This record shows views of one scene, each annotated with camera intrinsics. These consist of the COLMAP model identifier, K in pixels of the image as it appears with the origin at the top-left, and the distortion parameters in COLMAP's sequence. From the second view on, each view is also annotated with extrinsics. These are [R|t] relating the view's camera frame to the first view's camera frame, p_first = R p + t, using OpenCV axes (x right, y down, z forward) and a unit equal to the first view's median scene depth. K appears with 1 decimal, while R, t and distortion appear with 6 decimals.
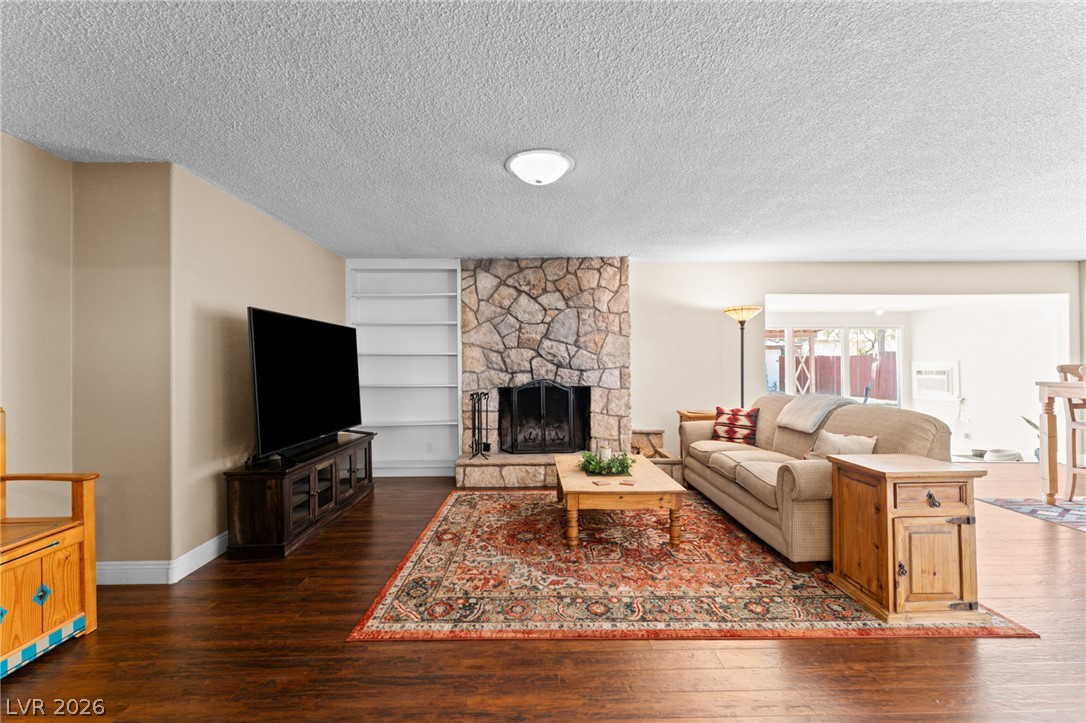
lens RADIAL K [[466.1, 0, 543.2], [0, 466.1, 361.2], [0, 0, 1]] dist [0.003628, -0.001274]
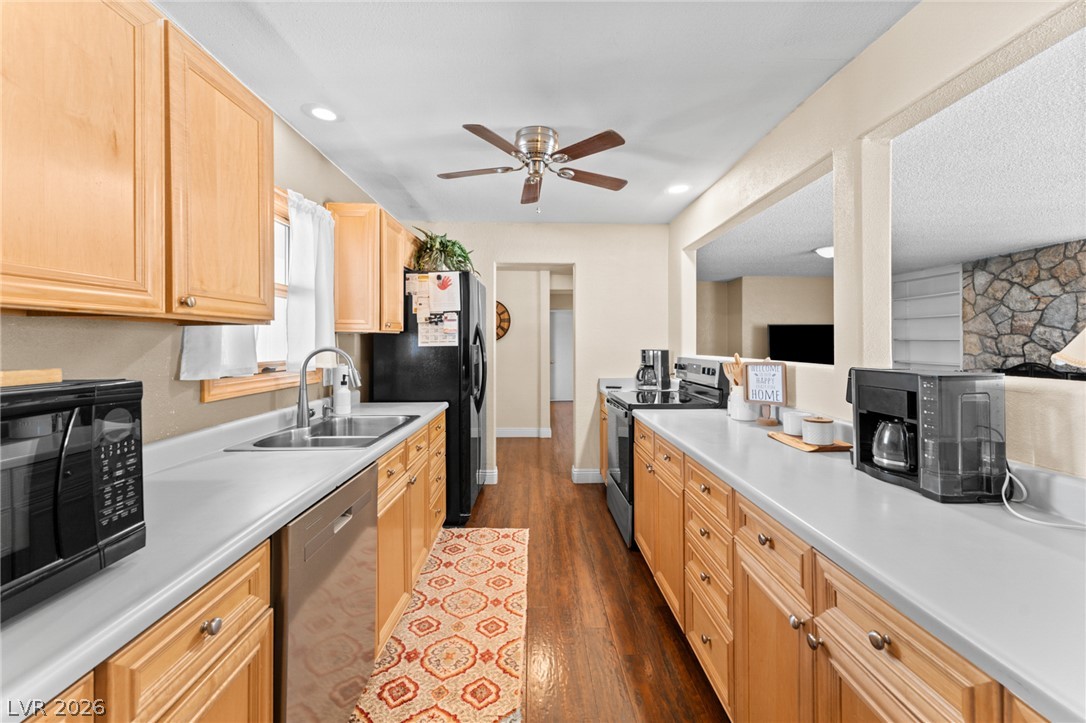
lens RADIAL K [[447.0, 0, 538.3], [0, 447.0, 344.1], [0, 0, 1]] dist [0.003216, -0.001272]
pose [[-0.000717, 0.008721, -0.999962, 1.021399], [0.009108, 0.999921, 0.008714, -0.024414], [0.999958, -0.009101, -0.000796, -0.130759]]
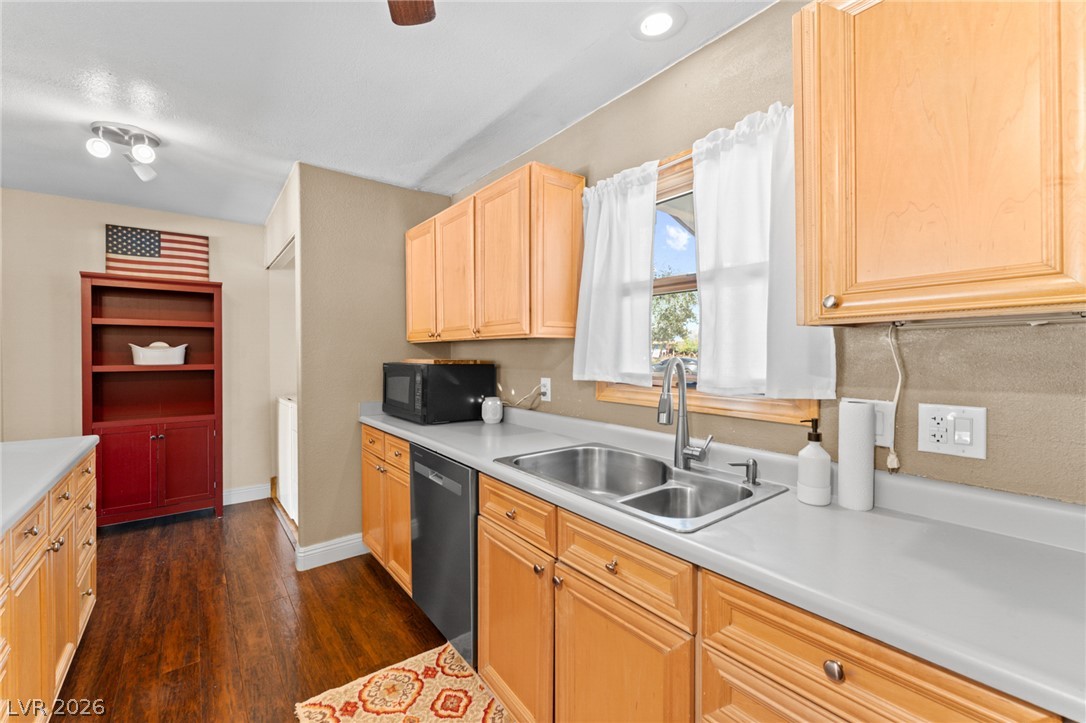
lens RADIAL K [[447.0, 0, 542.5], [0, 447.0, 358.3], [0, 0, 1]] dist [0.003216, -0.001272]
pose [[-0.597560, -0.003532, 0.801816, 0.379954], [-0.001742, 0.999994, 0.003107, -0.019378], [-0.801822, 0.000460, -0.597562, -0.098135]]
